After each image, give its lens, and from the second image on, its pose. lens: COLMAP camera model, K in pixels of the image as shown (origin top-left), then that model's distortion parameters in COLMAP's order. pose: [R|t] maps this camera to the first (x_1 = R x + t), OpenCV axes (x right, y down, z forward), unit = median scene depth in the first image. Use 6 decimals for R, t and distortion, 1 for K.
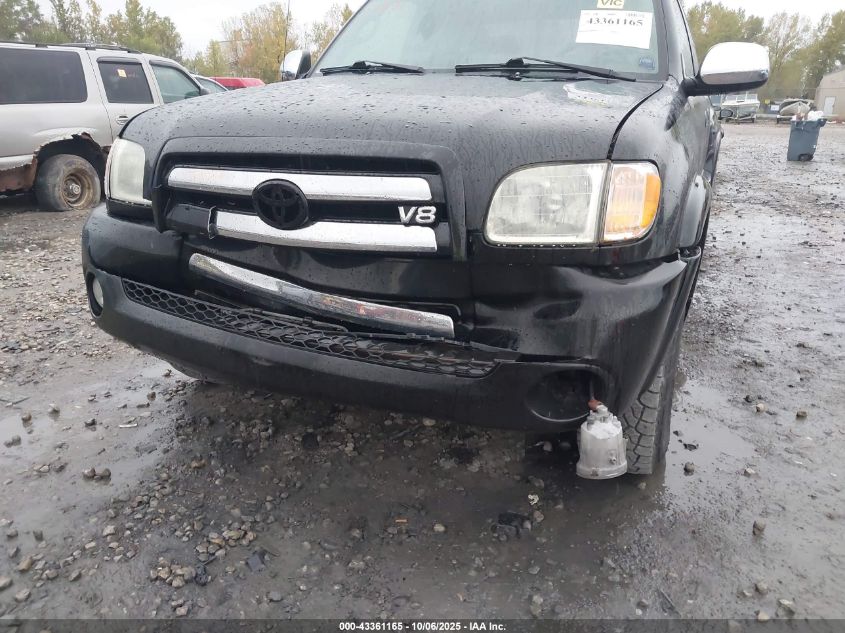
lens RADIAL K [[659.6, 0, 421.5], [0, 659.6, 316.8], [0, 0, 1]] dist [0.005614, -0.018344]
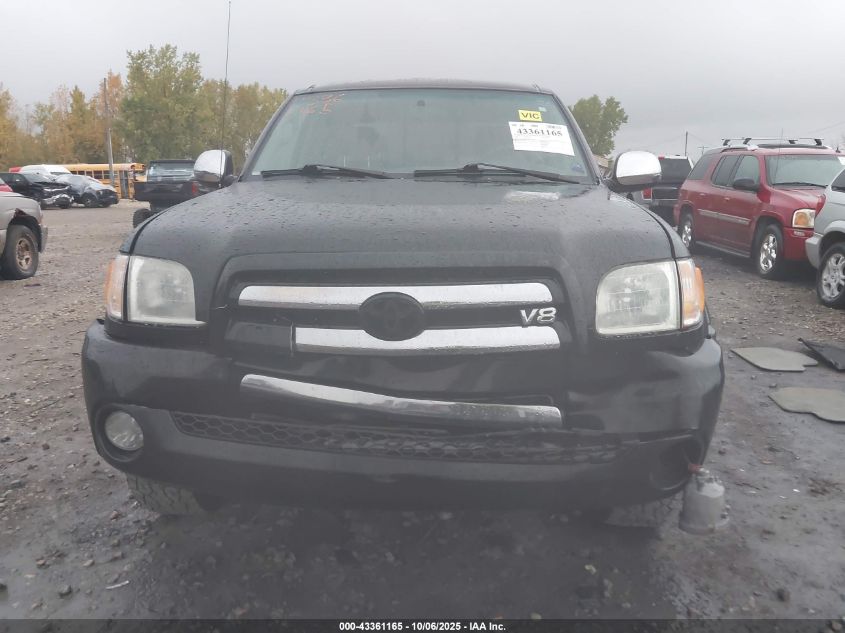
lens RADIAL K [[659.6, 0, 423.4], [0, 659.6, 316.4], [0, 0, 1]] dist [0.005614, -0.018344]
pose [[0.936550, -0.080564, 0.341151, -0.501642], [0.121387, 0.987553, -0.100025, -0.063521], [-0.328847, 0.135089, 0.934672, 0.053576]]
